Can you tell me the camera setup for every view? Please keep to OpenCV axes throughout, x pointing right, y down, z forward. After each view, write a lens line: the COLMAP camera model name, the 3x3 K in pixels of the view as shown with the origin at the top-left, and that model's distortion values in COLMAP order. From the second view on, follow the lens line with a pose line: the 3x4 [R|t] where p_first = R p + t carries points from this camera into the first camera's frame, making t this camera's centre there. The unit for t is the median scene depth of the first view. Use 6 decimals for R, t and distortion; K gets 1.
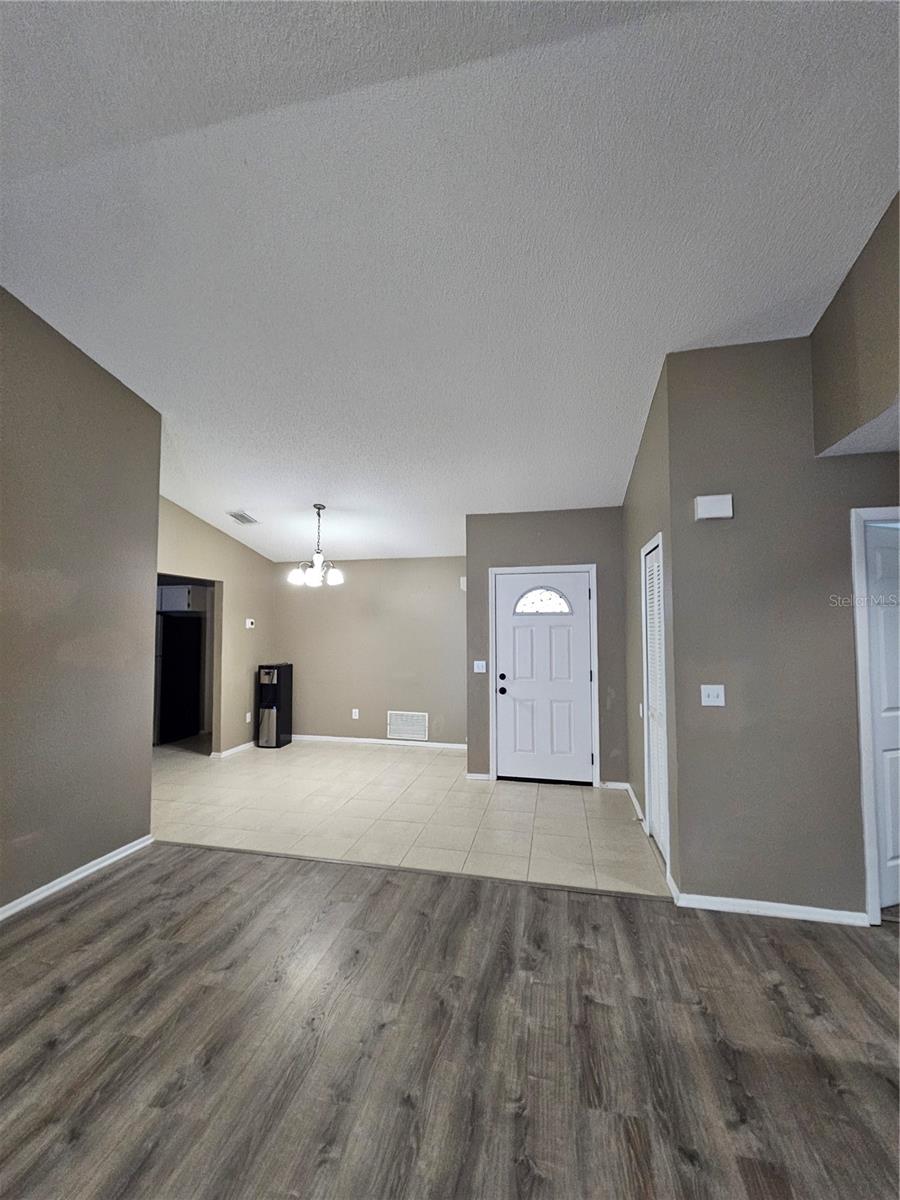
lens RADIAL K [[487.2, 0, 445.2], [0, 487.2, 598.5], [0, 0, 1]] dist [-0.004204, -0.000115]
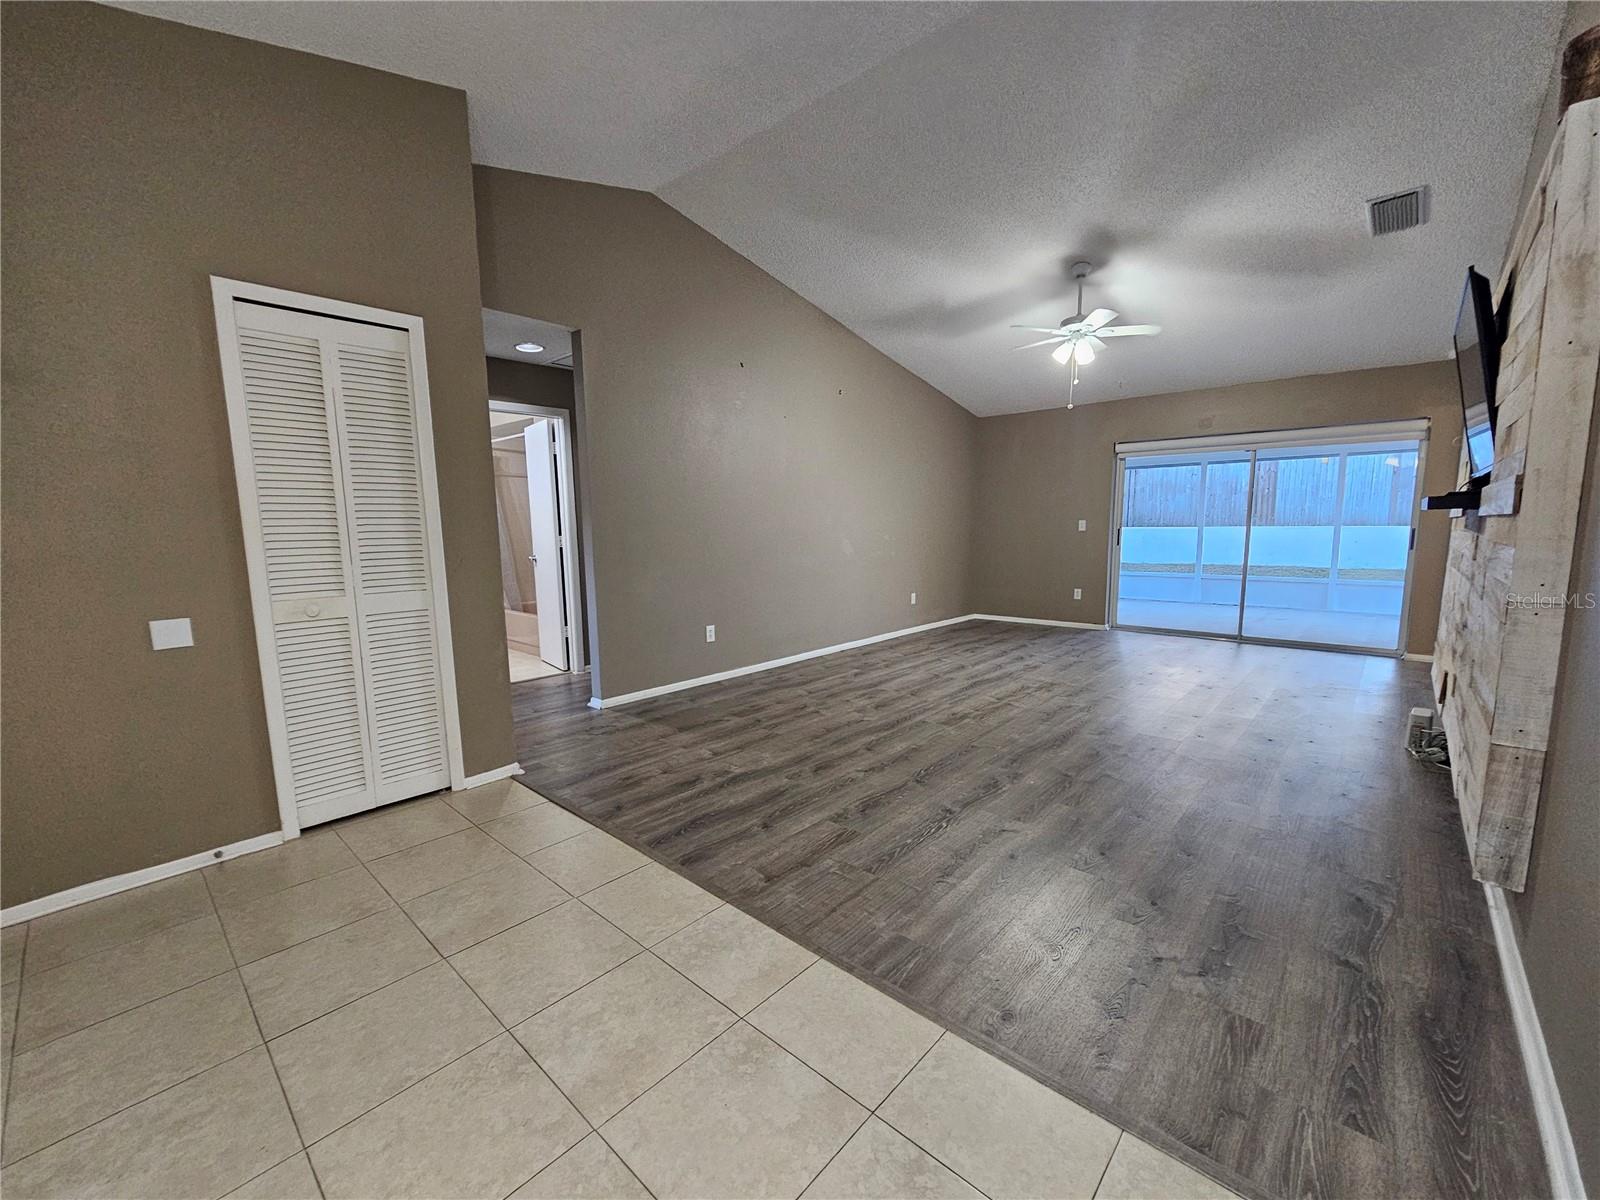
lens RADIAL K [[649.6, 0, 808.3], [0, 649.6, 607.6], [0, 0, 1]] dist [-0.004204, -0.000115]
pose [[-0.874033, -0.051641, 0.483114, -0.342161], [-0.016246, 0.996886, 0.077166, 0.133292], [-0.485594, 0.059597, -0.872151, 1.085172]]
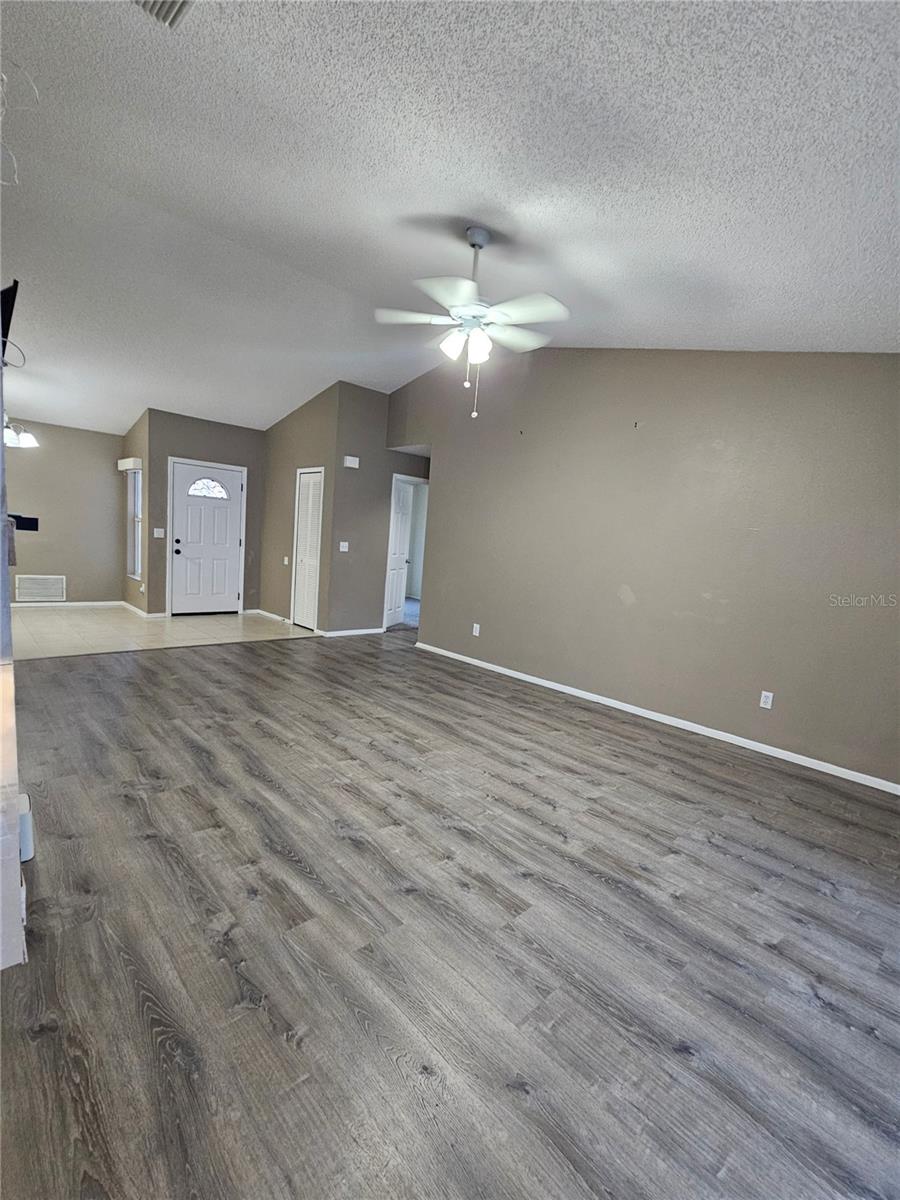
lens RADIAL K [[534.4, 0, 444.6], [0, 534.4, 604.7], [0, 0, 1]] dist [-0.001697, -0.000025]
pose [[0.558334, -0.057567, 0.827617, -0.787652], [-0.127399, 0.979808, 0.154100, 0.012356], [-0.819776, -0.191477, 0.539725, -0.485915]]
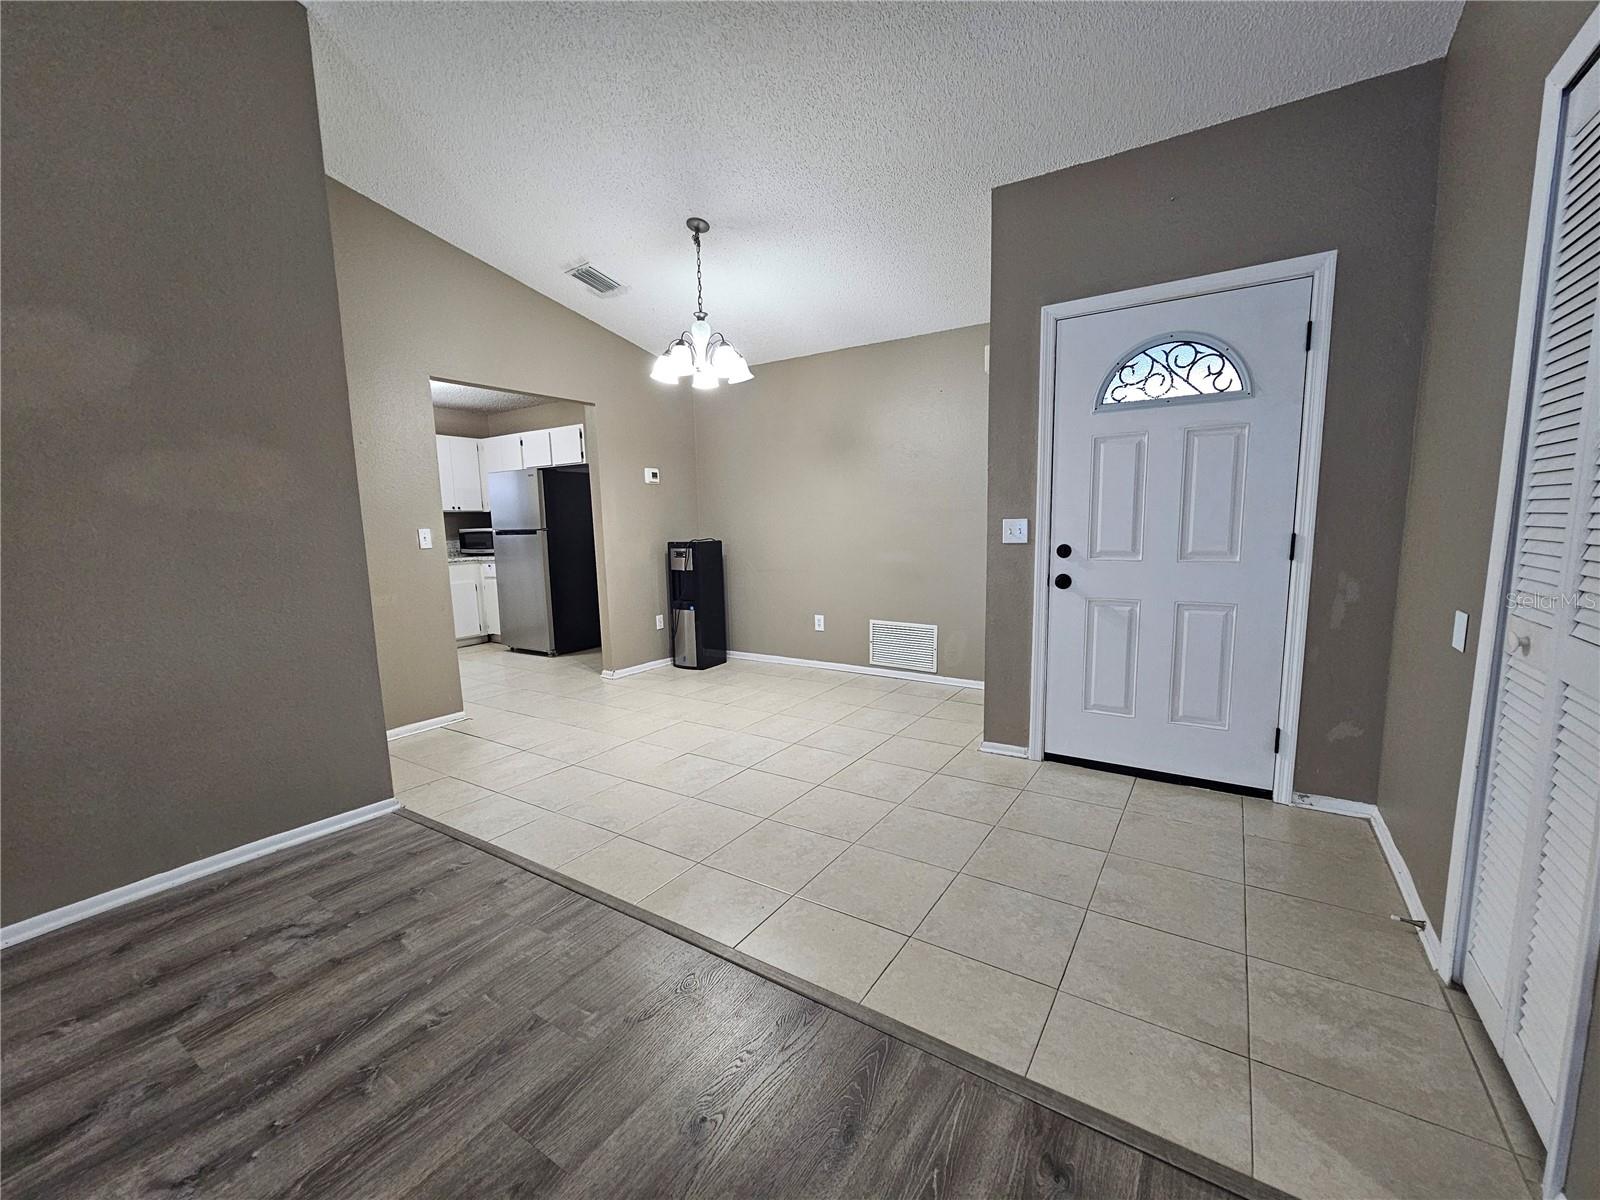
lens RADIAL K [[649.6, 0, 808.3], [0, 649.6, 607.6], [0, 0, 1]] dist [-0.004204, -0.000115]
pose [[0.939321, 0.027871, -0.341905, 0.114373], [0.039845, 0.981083, 0.189440, 0.097421], [0.340717, -0.191569, 0.920442, 0.382360]]
